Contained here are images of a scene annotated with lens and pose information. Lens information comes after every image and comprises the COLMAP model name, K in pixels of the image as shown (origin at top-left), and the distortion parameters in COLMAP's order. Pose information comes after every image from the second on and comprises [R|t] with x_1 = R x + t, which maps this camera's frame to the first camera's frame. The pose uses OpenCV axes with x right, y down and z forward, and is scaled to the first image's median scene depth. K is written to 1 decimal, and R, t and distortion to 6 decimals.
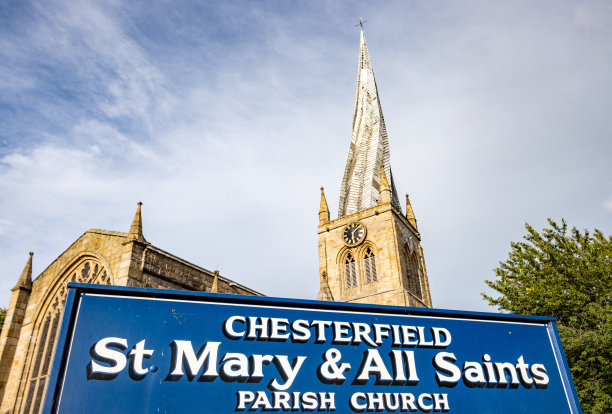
lens RADIAL K [[515.6, 0, 325.8], [0, 515.6, 210.7], [0, 0, 1]] dist [0.009812, -0.024419]
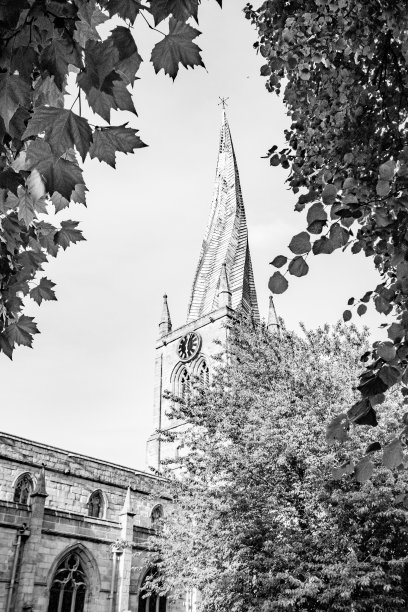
lens RADIAL K [[602.2, 0, 238.6], [0, 602.2, 296.6], [0, 0, 1]] dist [0.005719, 0.000000]
pose [[0.985896, -0.076896, -0.148647, 0.292598], [0.069749, 0.996171, -0.052717, 0.021365], [0.152131, 0.041605, 0.987484, 0.031789]]
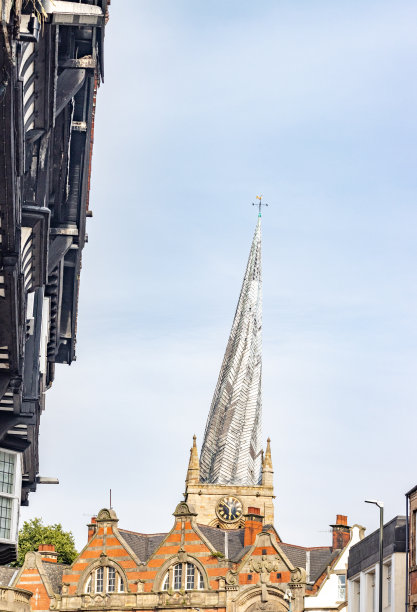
lens RADIAL K [[1602.1, 0, 205.6], [0, 1602.1, 311.6], [0, 0, 1]] dist [-0.143440, 0.000000]
pose [[0.821217, 0.206087, 0.532100, -1.689695], [-0.345653, 0.921610, 0.176517, -0.826876], [-0.454011, -0.328881, 0.828077, -1.376155]]
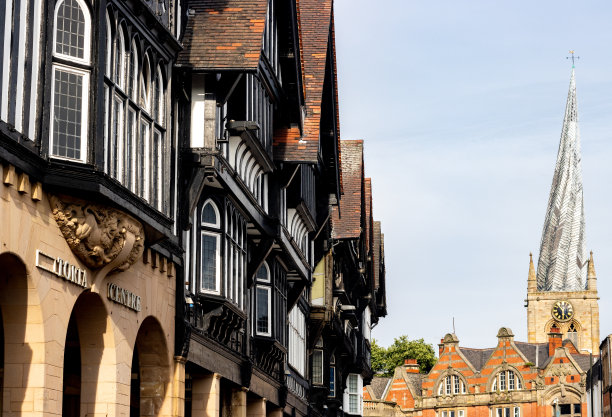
lens RADIAL K [[1602.1, 0, 303.6], [0, 1602.1, 207.8], [0, 0, 1]] dist [-0.143440, 0.000000]
pose [[0.915313, 0.101966, 0.389623, -2.008486], [-0.231892, 0.924397, 0.302848, -1.184093], [-0.329286, -0.367551, 0.869757, -1.988030]]
